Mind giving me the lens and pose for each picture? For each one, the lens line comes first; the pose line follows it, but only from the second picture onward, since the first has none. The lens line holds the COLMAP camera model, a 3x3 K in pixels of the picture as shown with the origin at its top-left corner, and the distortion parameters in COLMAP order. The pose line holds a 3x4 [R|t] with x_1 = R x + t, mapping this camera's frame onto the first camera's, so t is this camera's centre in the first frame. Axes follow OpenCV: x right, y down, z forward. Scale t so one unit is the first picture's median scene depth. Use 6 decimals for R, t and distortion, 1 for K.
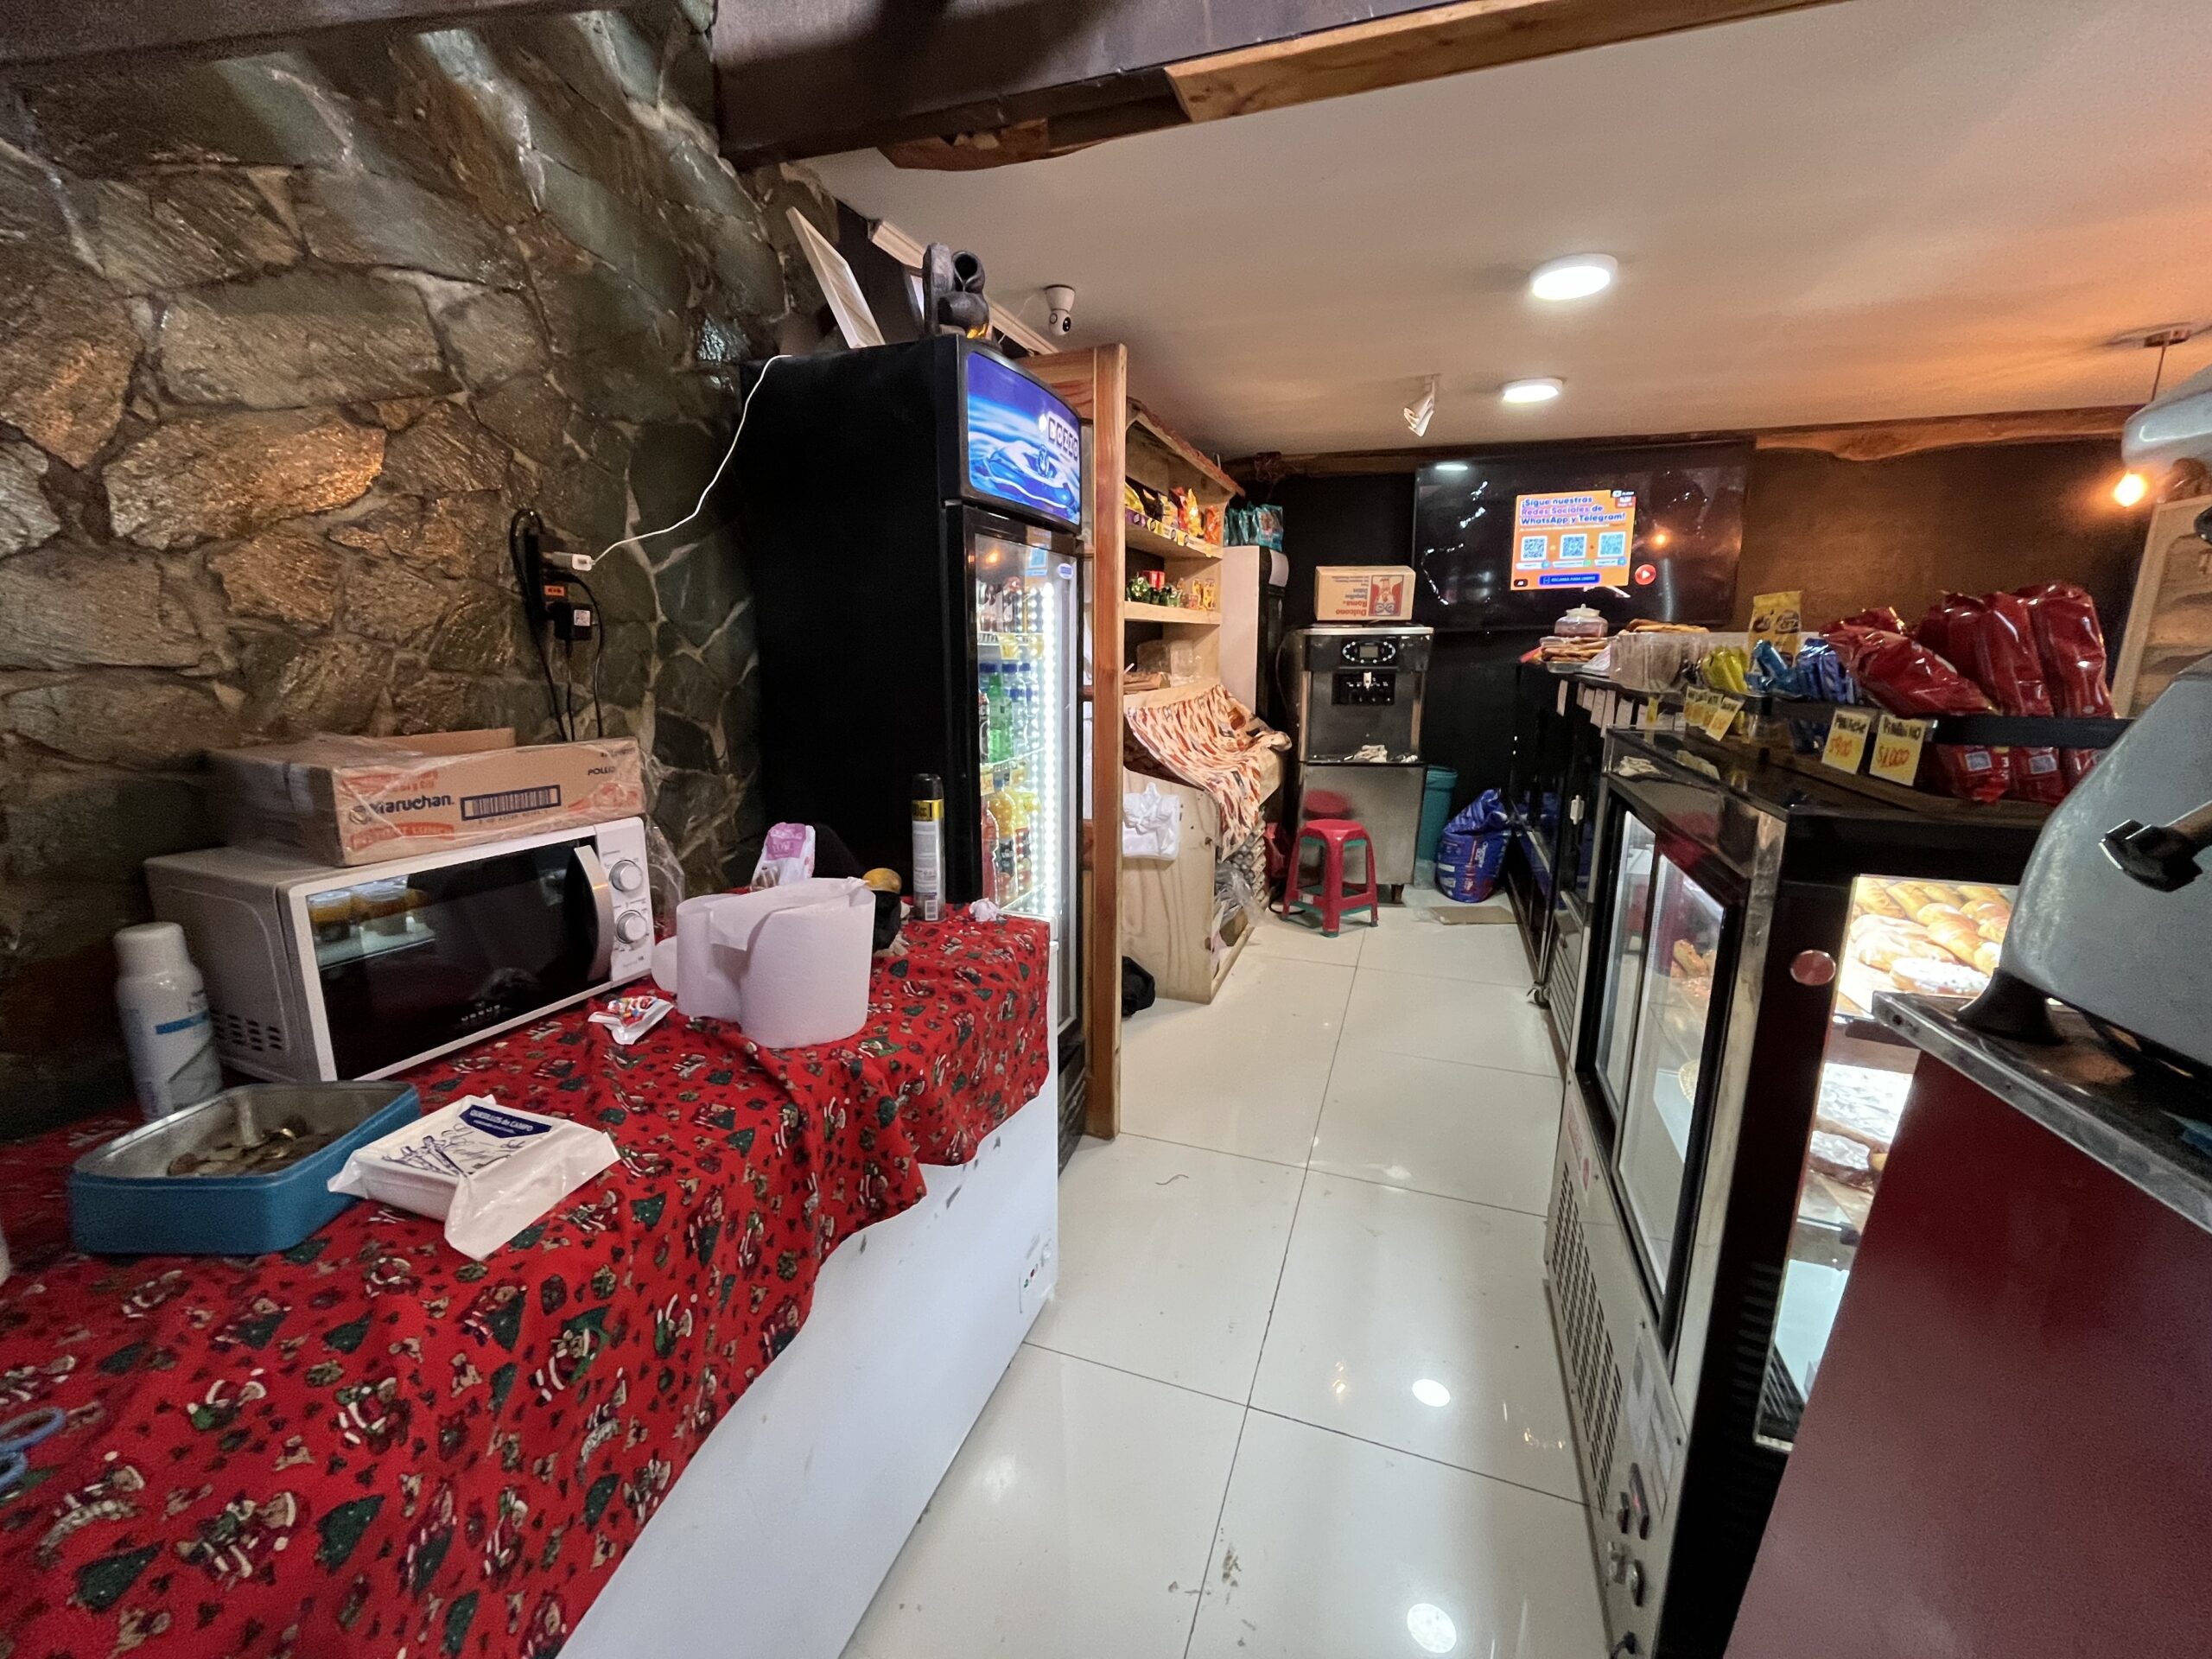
lens RADIAL K [[899.4, 0, 1102.9], [0, 899.4, 823.5], [0, 0, 1]] dist [-0.001796, -0.000140]
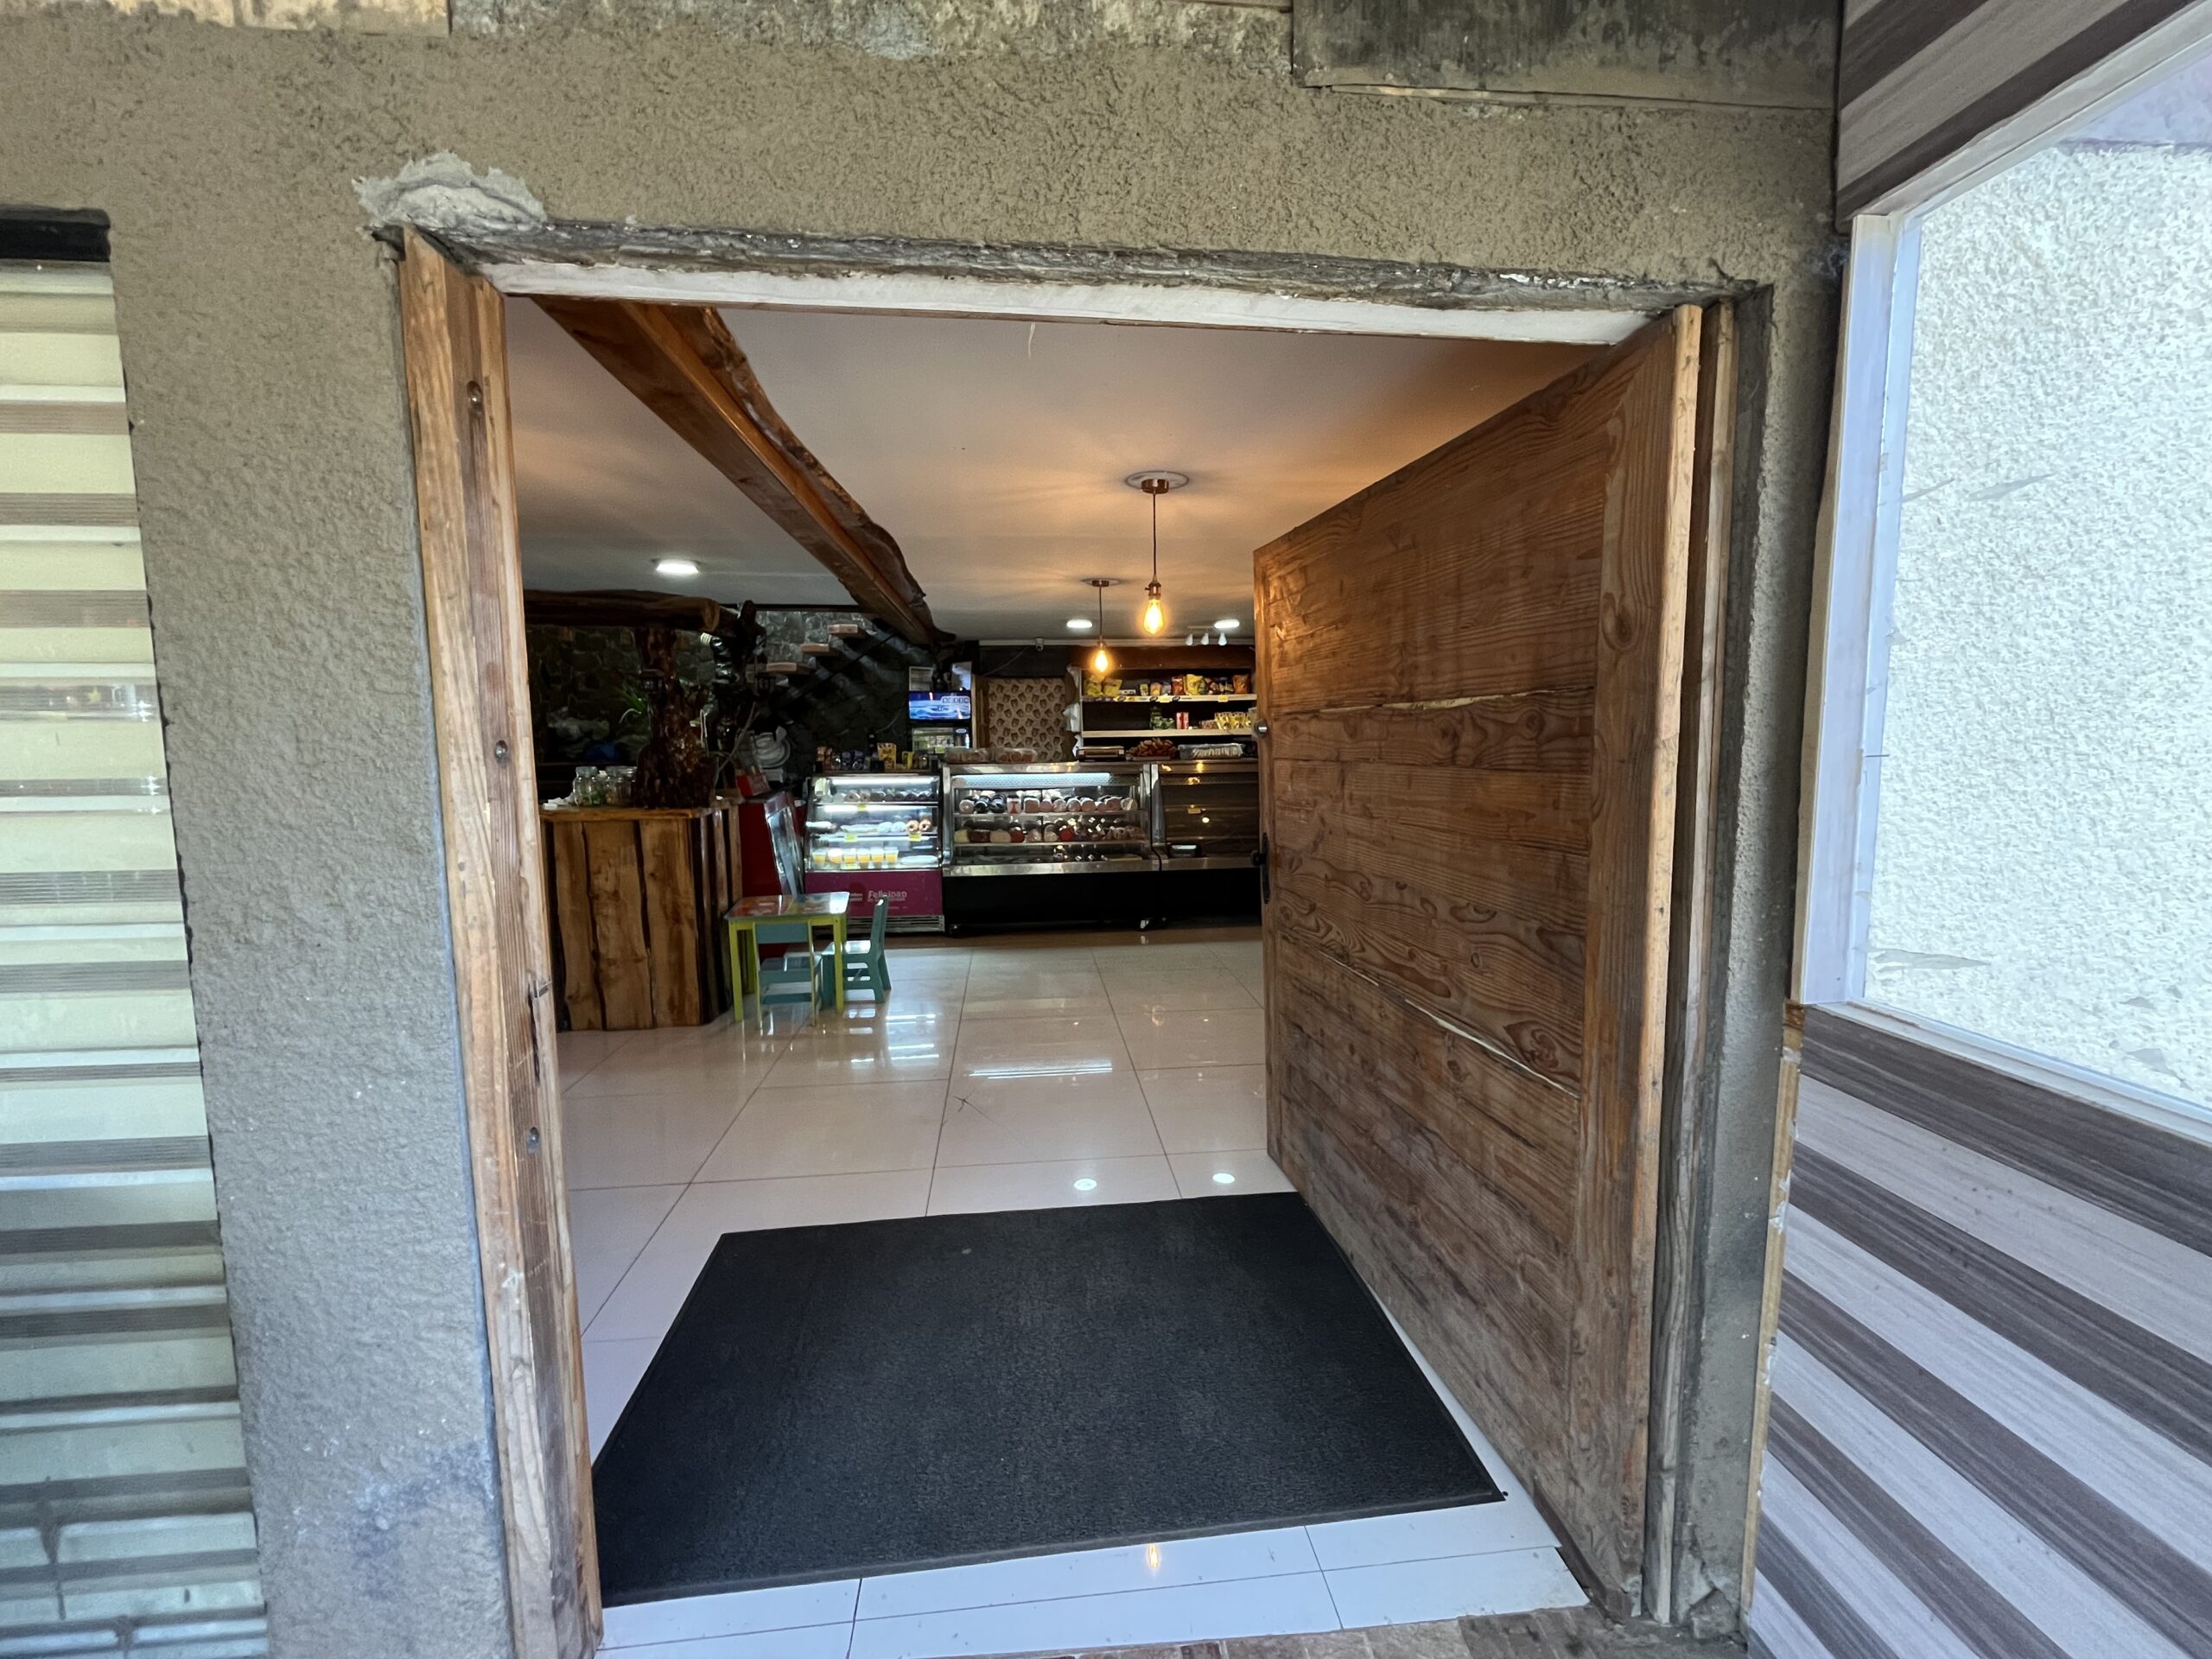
lens RADIAL K [[899.4, 0, 1109.8], [0, 899.4, 820.0], [0, 0, 1]] dist [-0.001796, -0.000140]
pose [[0.441425, 0.075398, -0.894125, 4.916910], [-0.163549, 0.986532, 0.002447, -0.015583], [0.882267, 0.145153, 0.447811, -0.172477]]
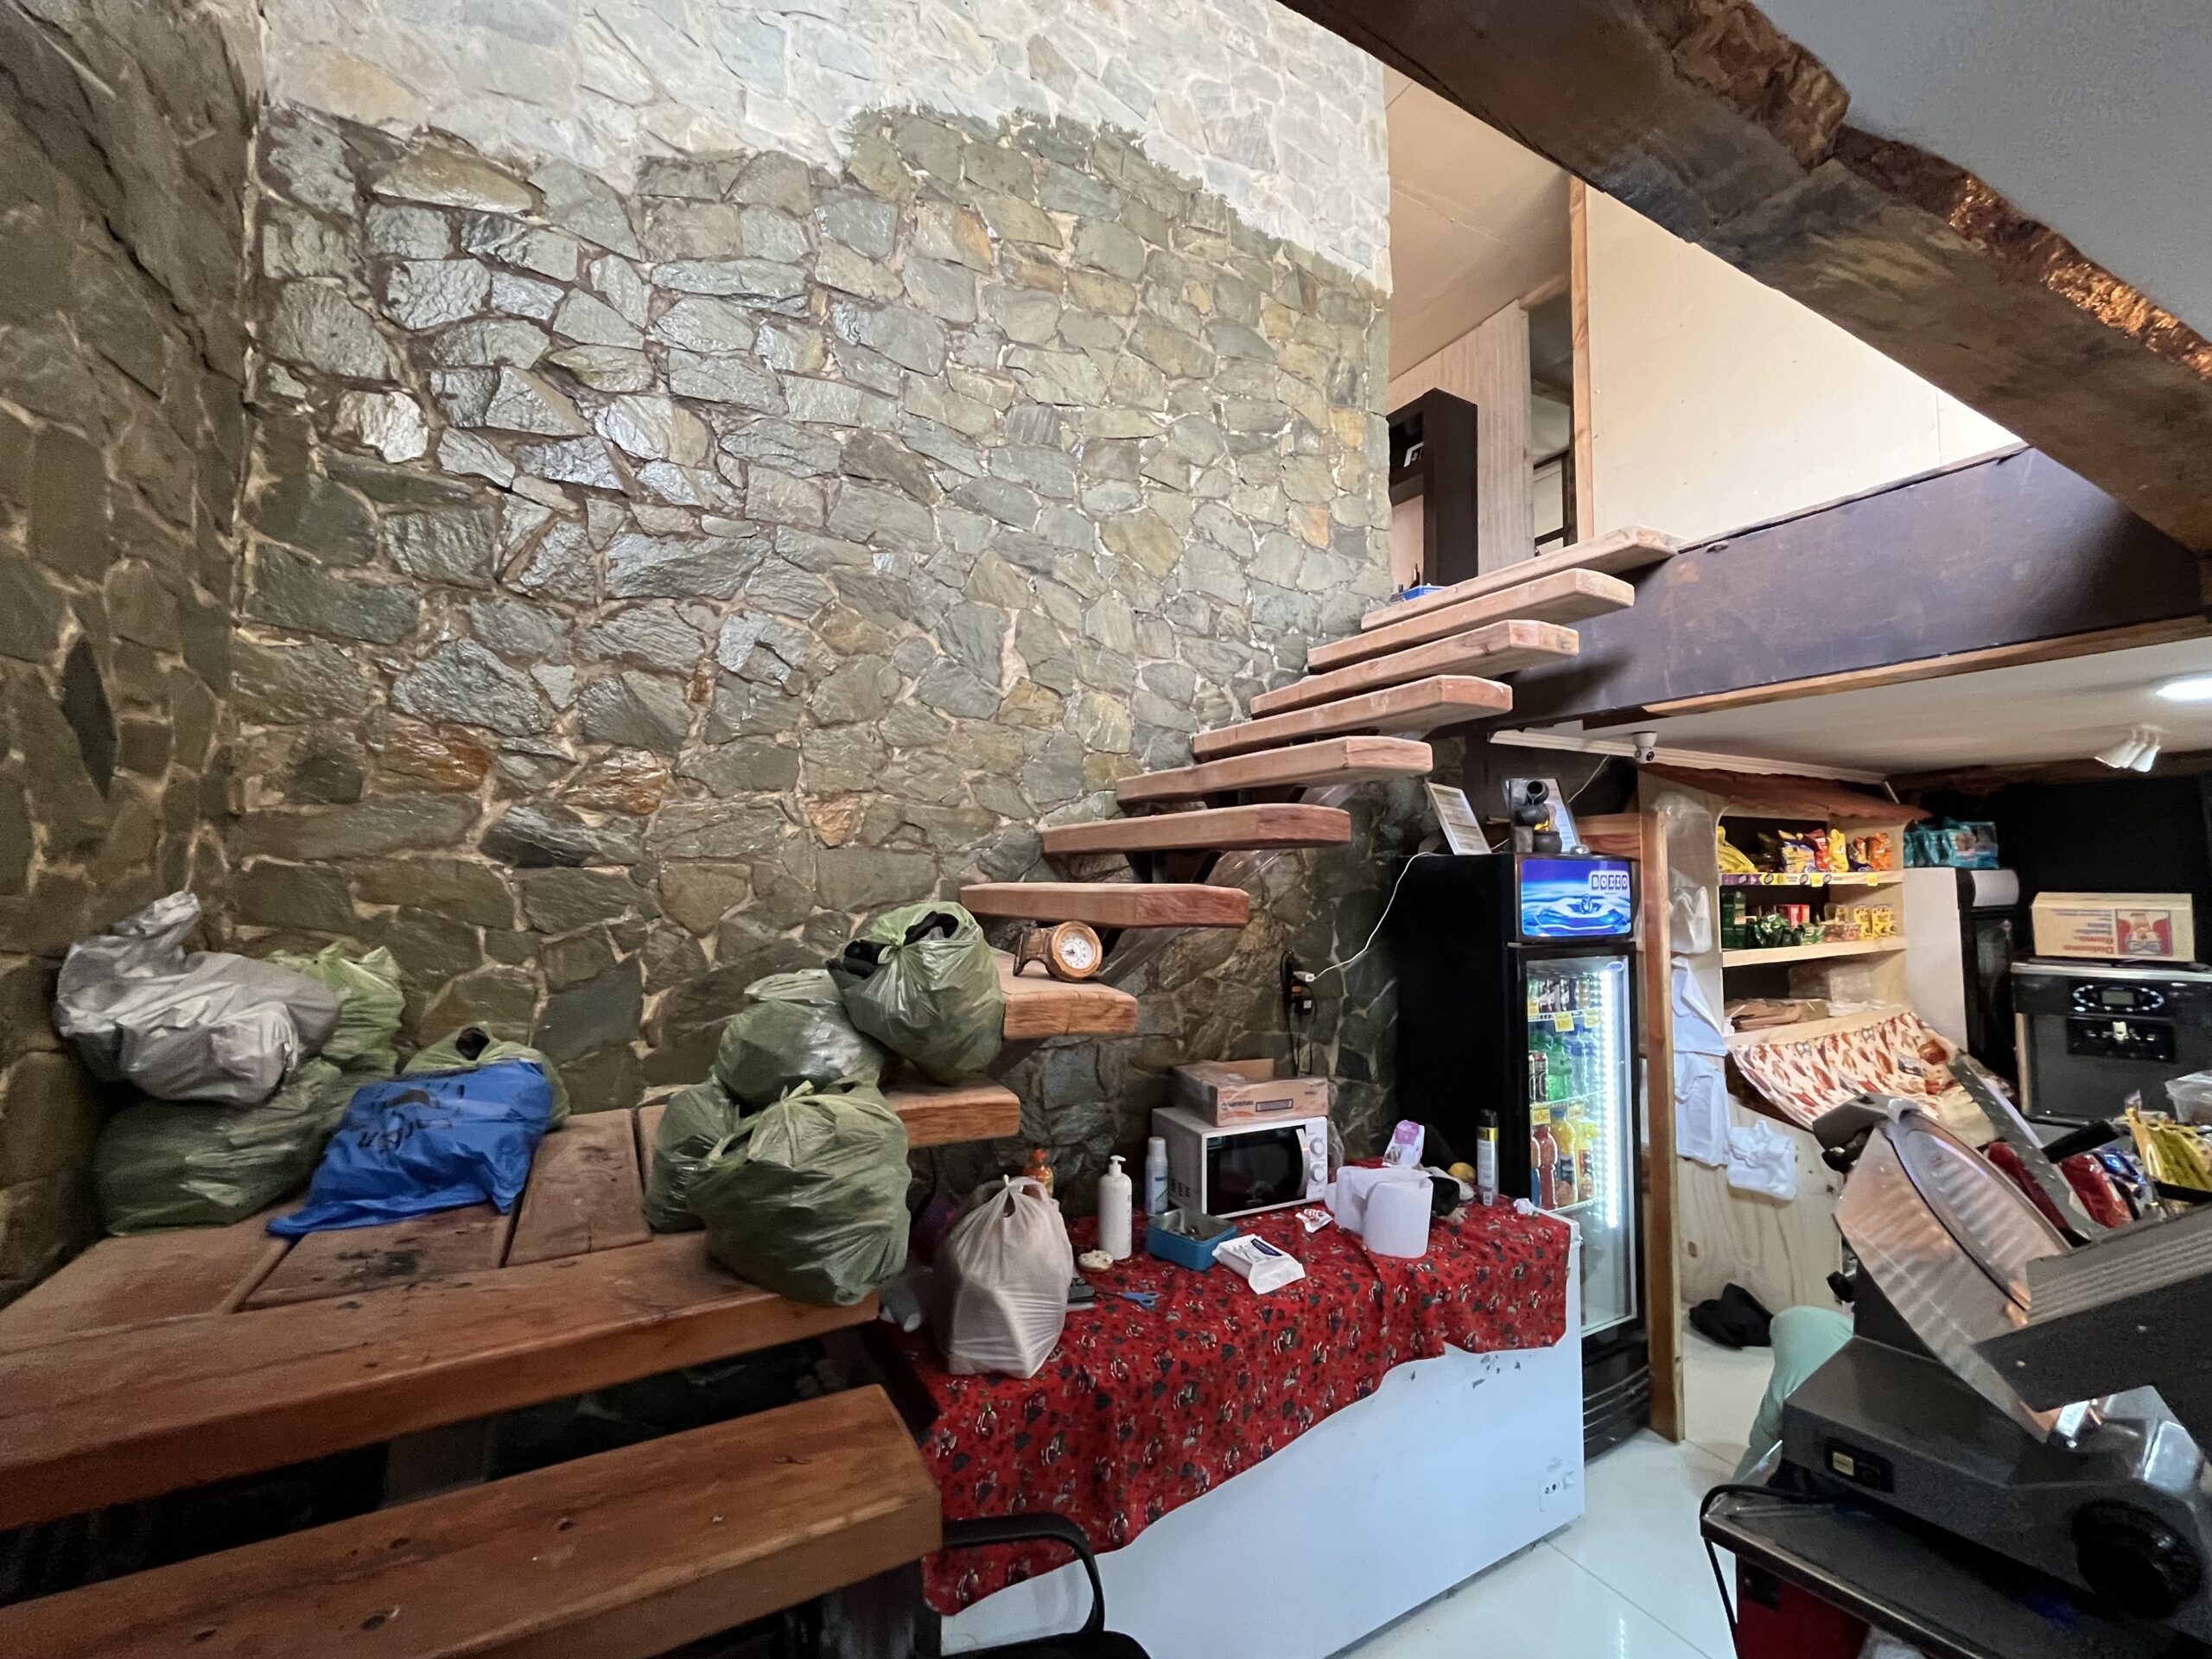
lens RADIAL K [[899.4, 0, 1108.7], [0, 899.4, 825.9], [0, 0, 1]] dist [-0.001796, -0.000140]
pose [[0.749476, -0.039371, -0.660859, 0.391515], [-0.129565, 0.970203, -0.204739, -0.133641], [0.649229, 0.239072, 0.722043, -0.758862]]
